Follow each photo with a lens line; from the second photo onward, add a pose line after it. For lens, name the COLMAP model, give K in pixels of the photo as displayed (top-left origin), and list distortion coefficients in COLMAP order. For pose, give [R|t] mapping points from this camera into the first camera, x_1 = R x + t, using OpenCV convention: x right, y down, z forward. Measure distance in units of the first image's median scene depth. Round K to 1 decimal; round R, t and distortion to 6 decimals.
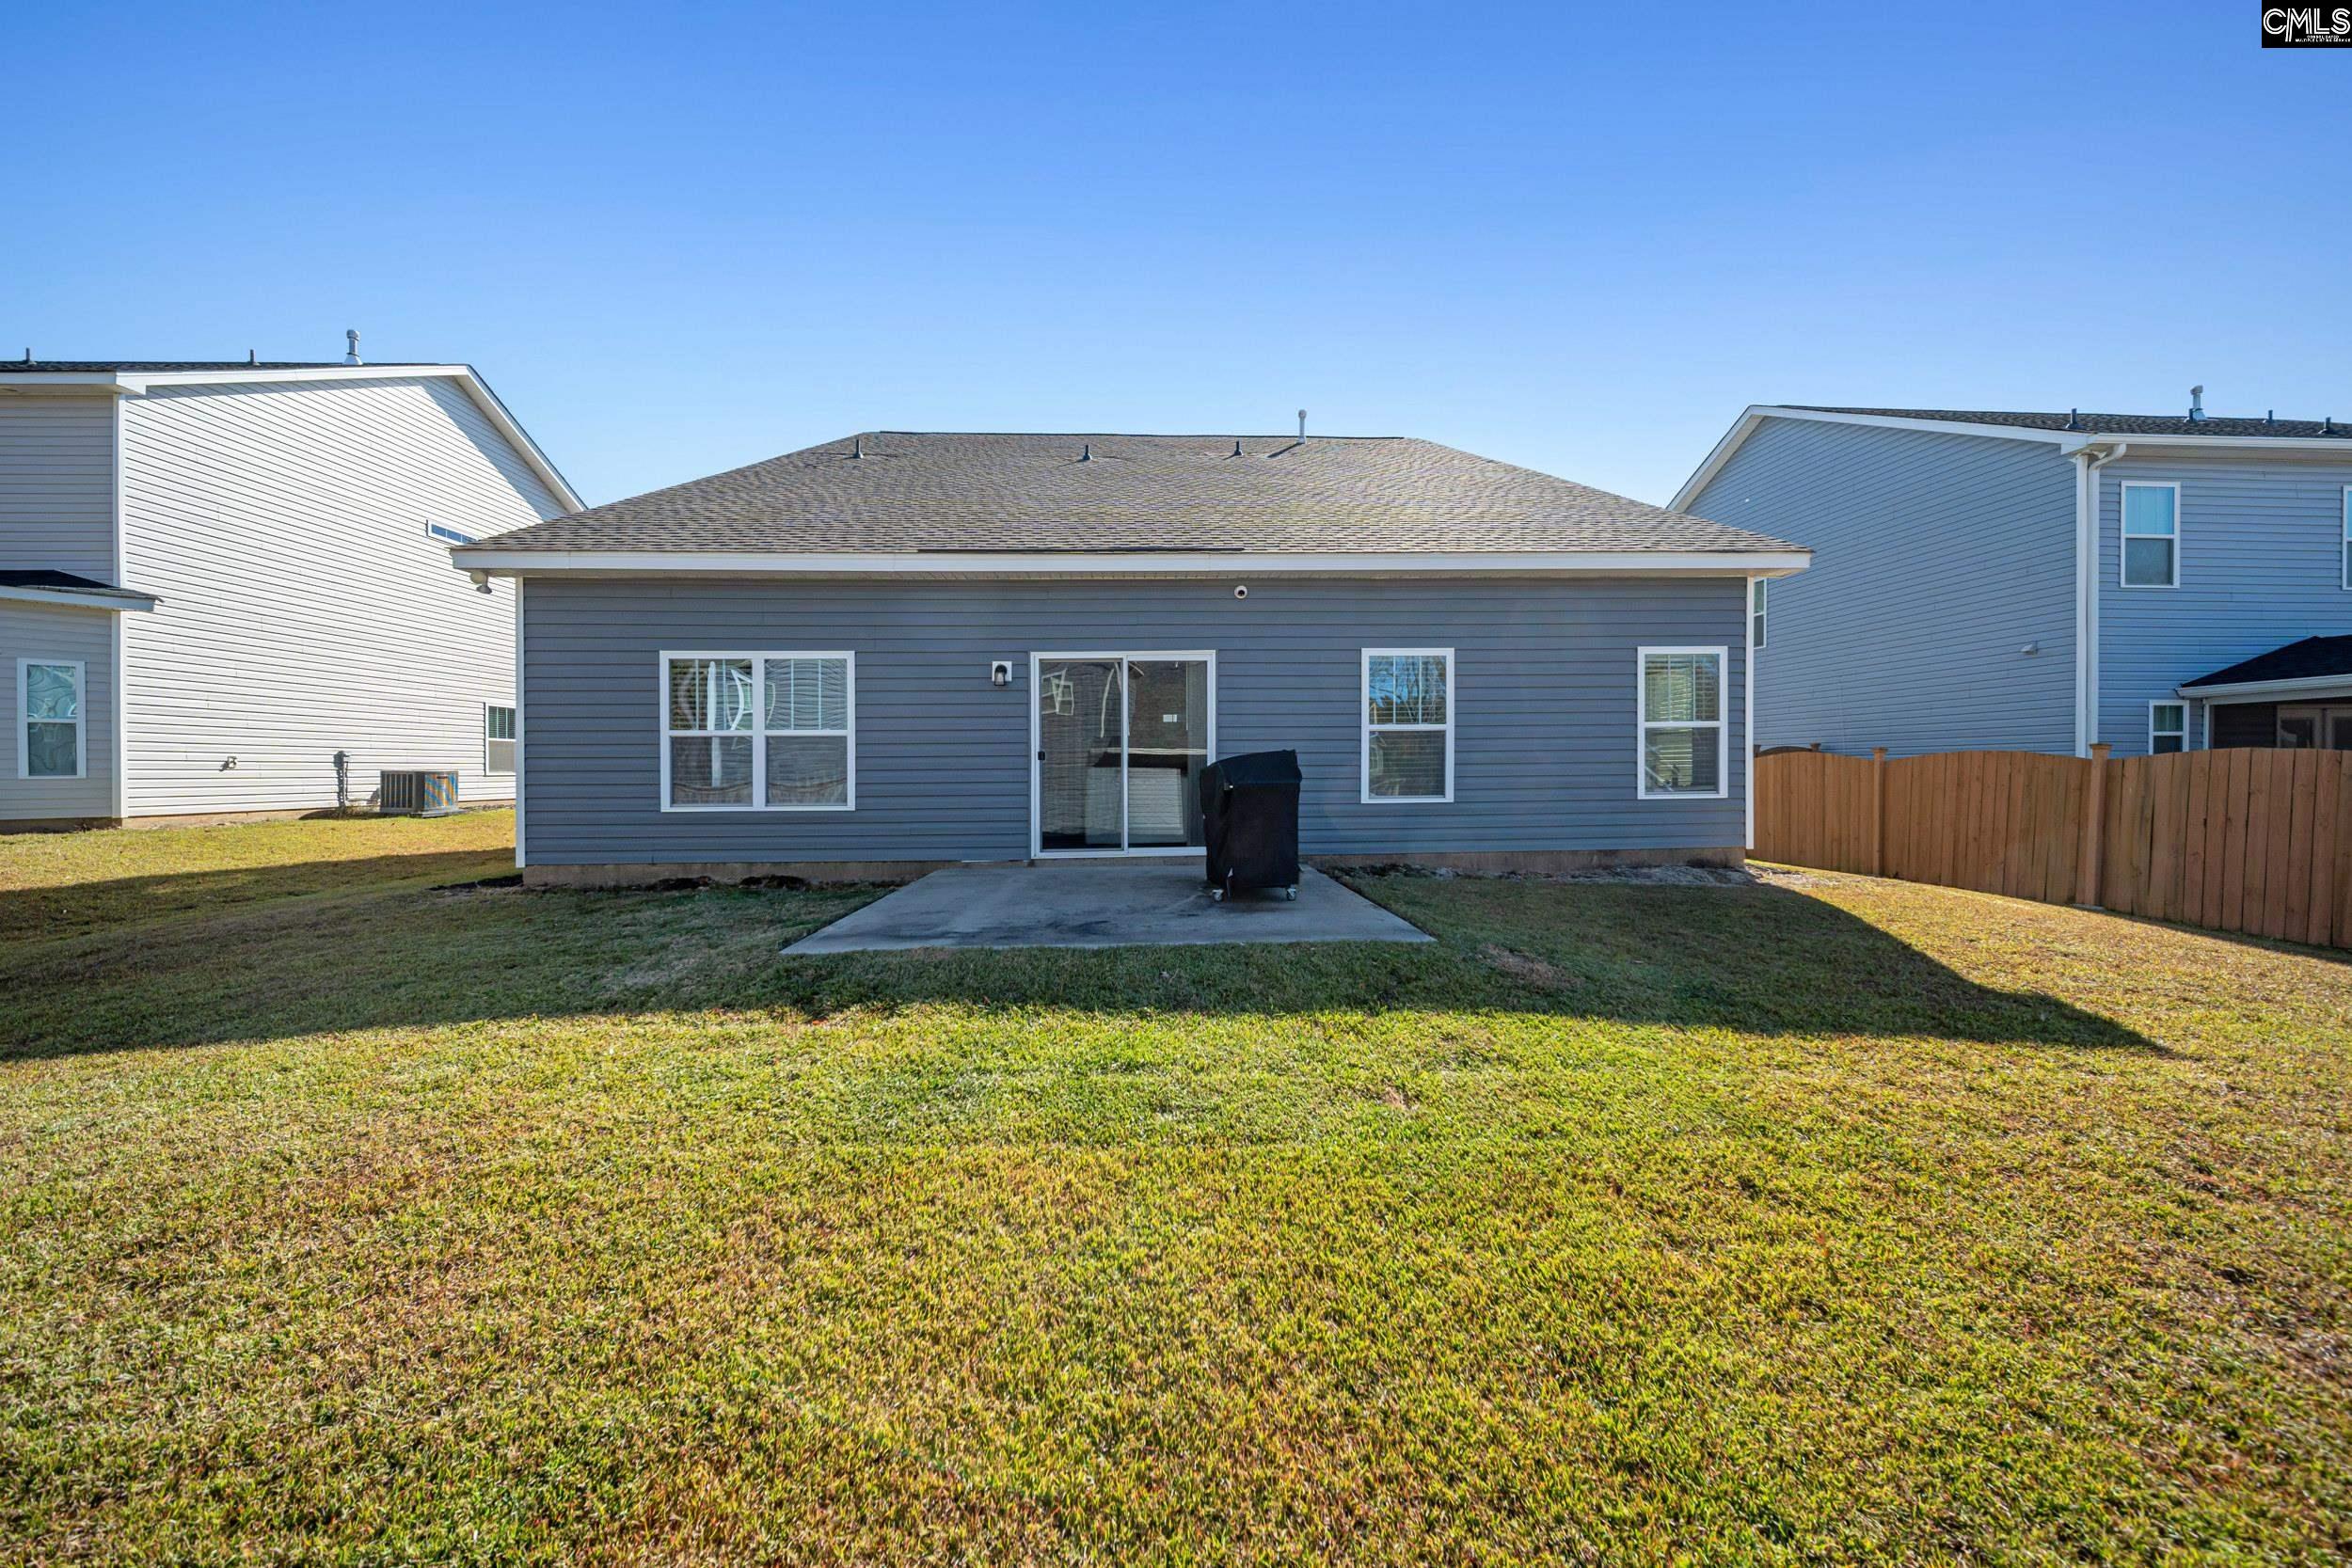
lens RADIAL K [[826.1, 0, 1176.7], [0, 826.1, 783.7], [0, 0, 1]] dist [0.005566, -0.000223]
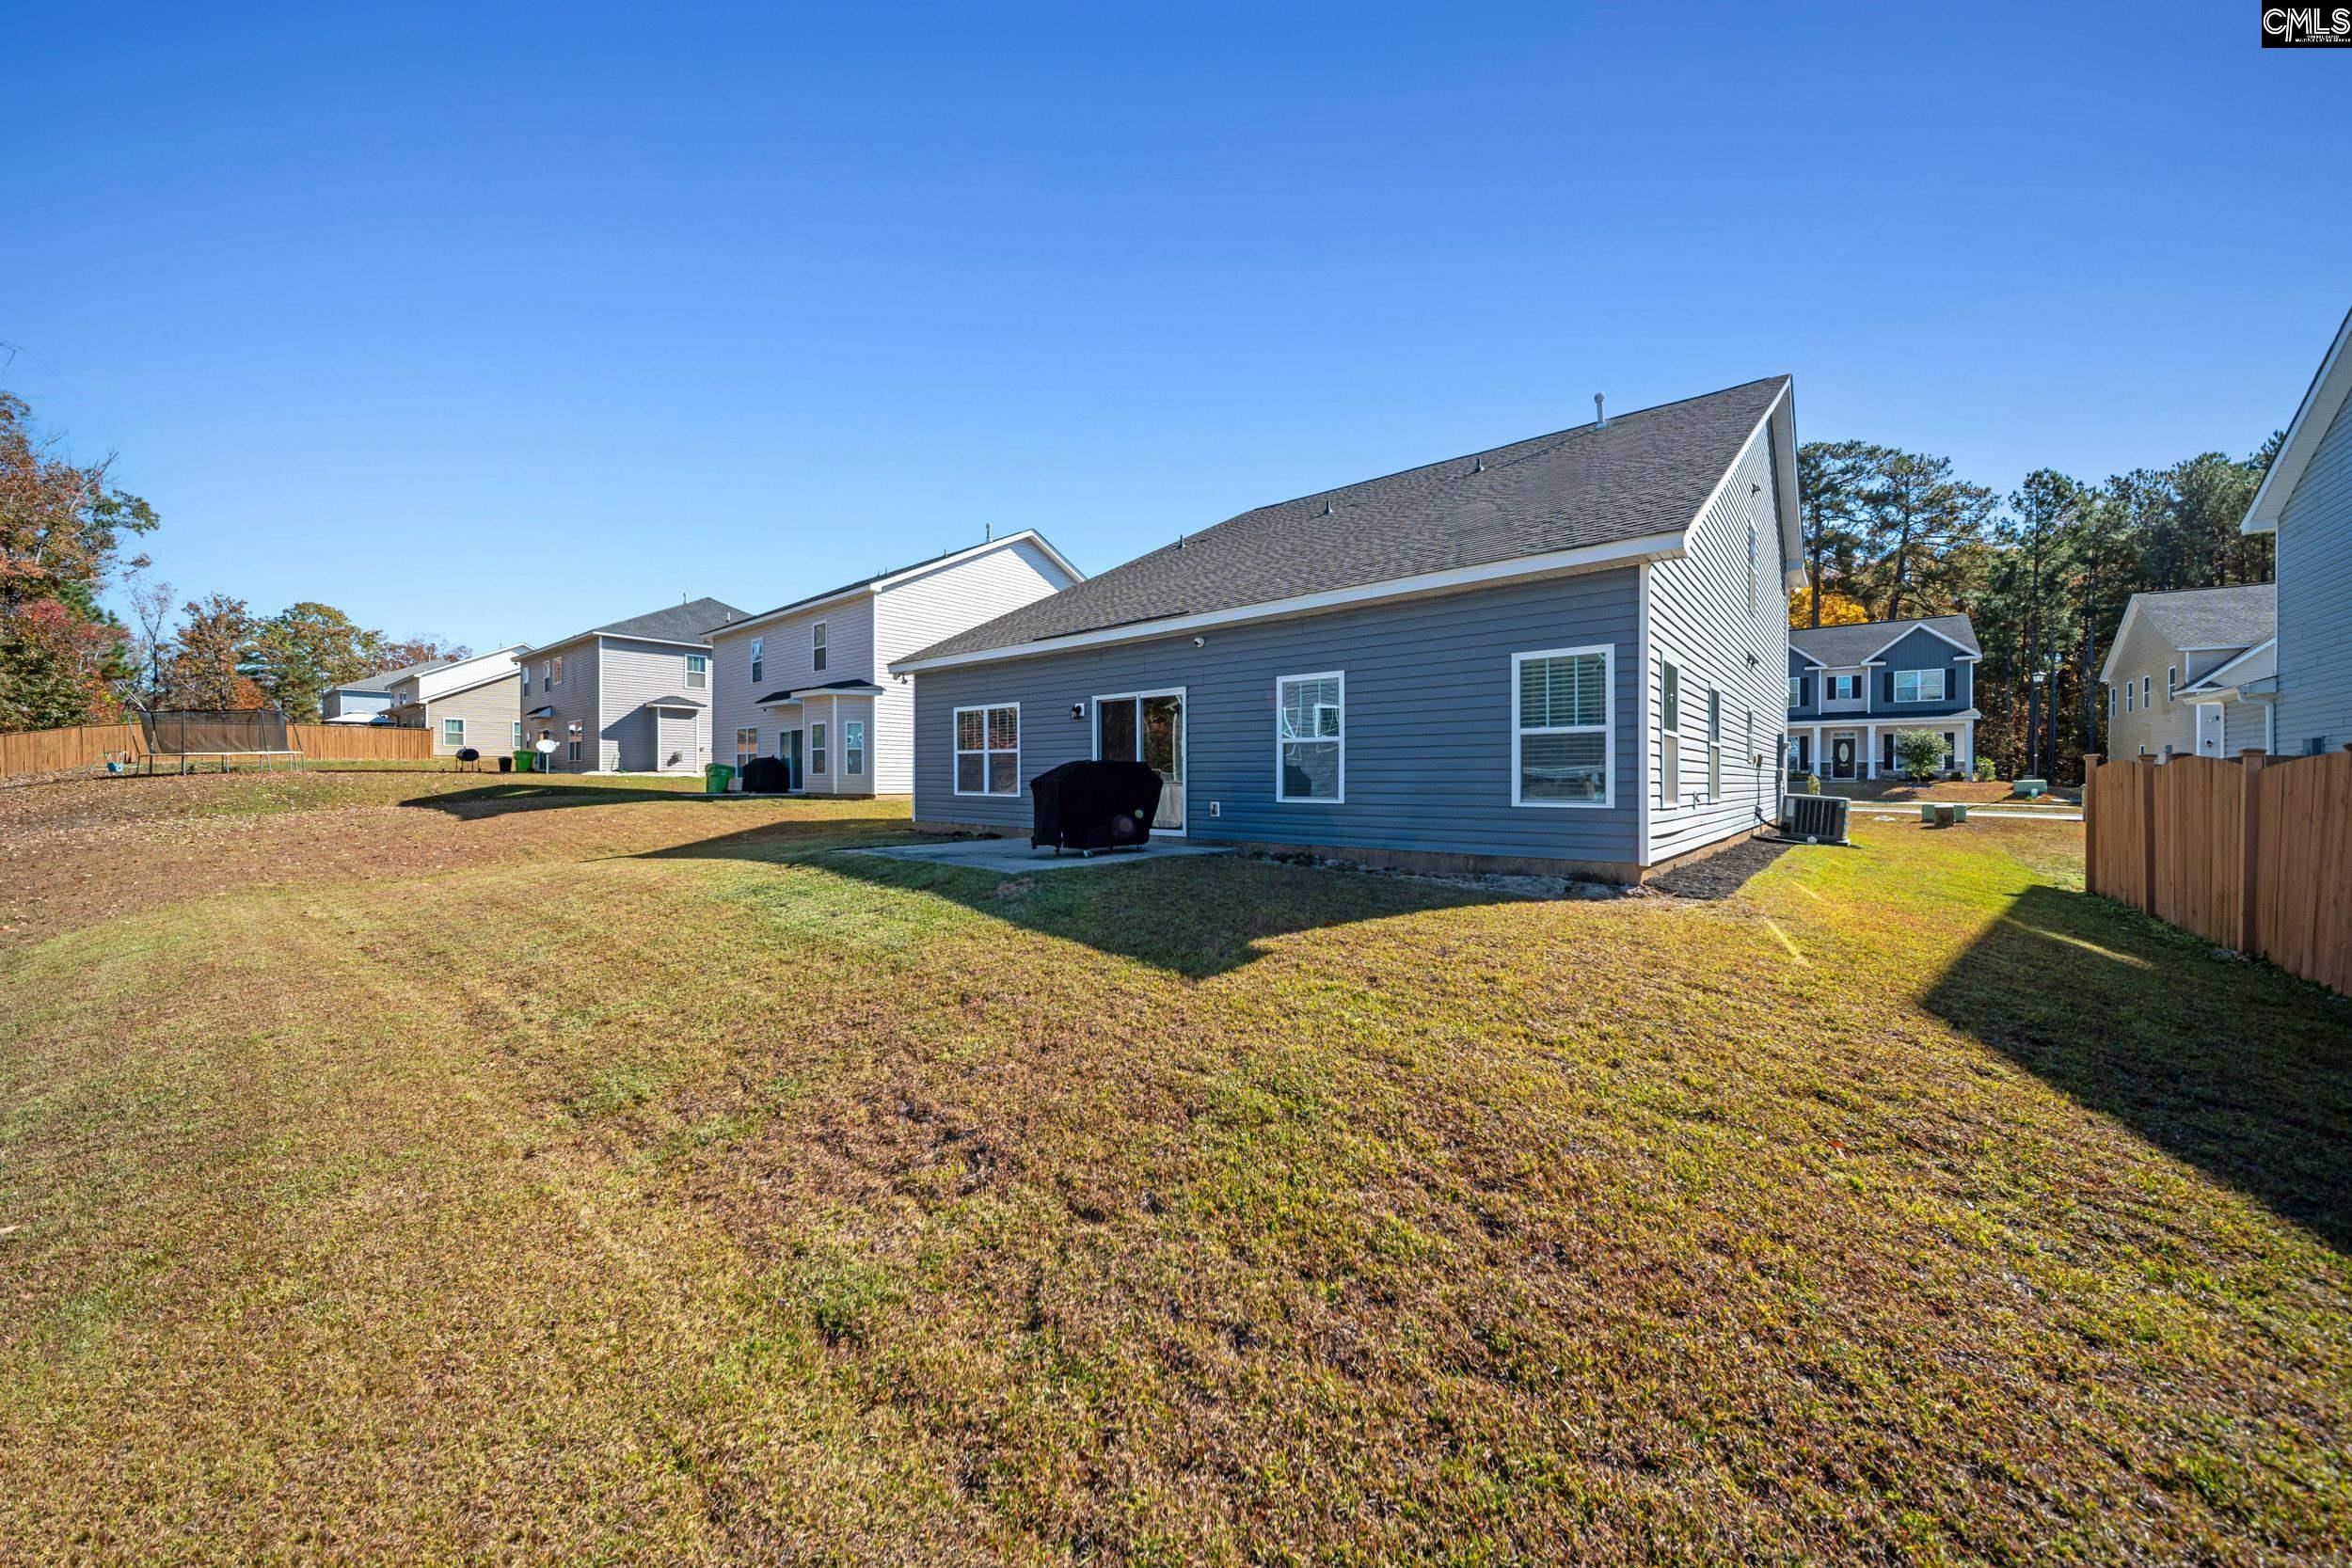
lens RADIAL K [[826.1, 0, 1225.5], [0, 826.1, 780.0], [0, 0, 1]] dist [0.005566, -0.000223]
pose [[0.751858, 0.009804, -0.659252, 0.953774], [-0.013824, 0.999904, -0.000896, -0.007240], [0.659180, 0.009788, 0.751922, 0.022532]]
